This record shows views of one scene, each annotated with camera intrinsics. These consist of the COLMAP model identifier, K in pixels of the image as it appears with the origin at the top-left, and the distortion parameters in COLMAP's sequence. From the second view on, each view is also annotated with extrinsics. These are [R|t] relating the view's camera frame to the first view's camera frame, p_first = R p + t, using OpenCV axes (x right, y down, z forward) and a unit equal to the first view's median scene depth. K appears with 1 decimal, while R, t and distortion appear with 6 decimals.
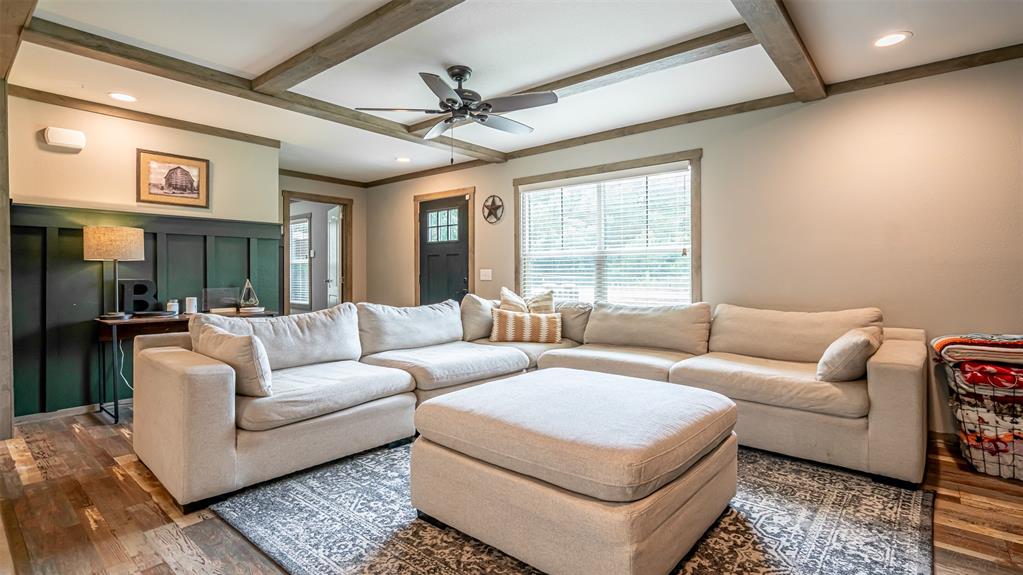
lens RADIAL K [[477.8, 0, 519.1], [0, 477.8, 278.3], [0, 0, 1]] dist [-0.005438, 0.003790]
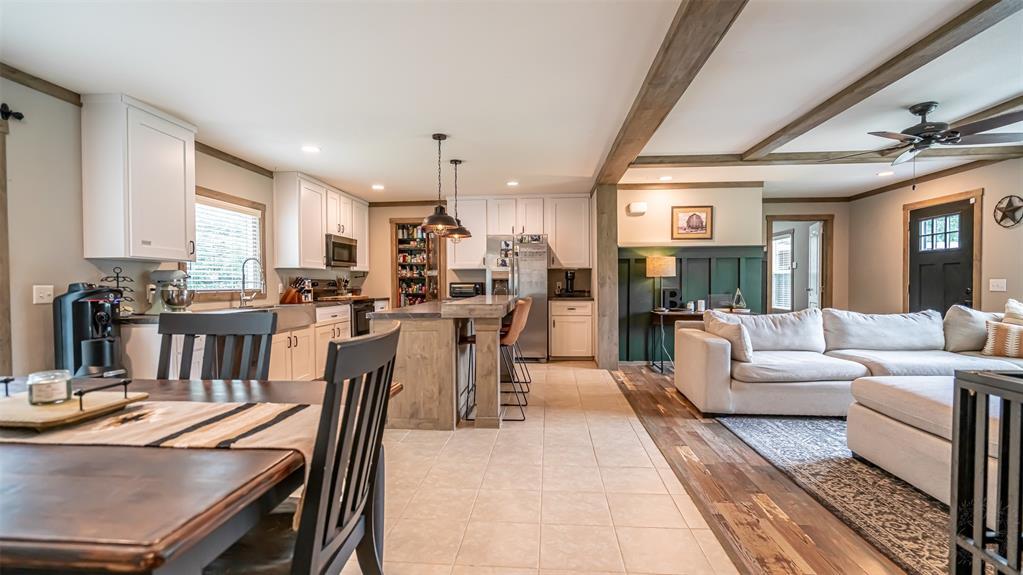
lens RADIAL K [[477.8, 0, 493.4], [0, 477.8, 290.1], [0, 0, 1]] dist [-0.005438, 0.003790]
pose [[0.547632, 0.012279, -0.836629, 0.235799], [-0.002765, 0.999913, 0.012866, -0.010331], [0.836715, -0.004732, 0.547618, -0.414544]]
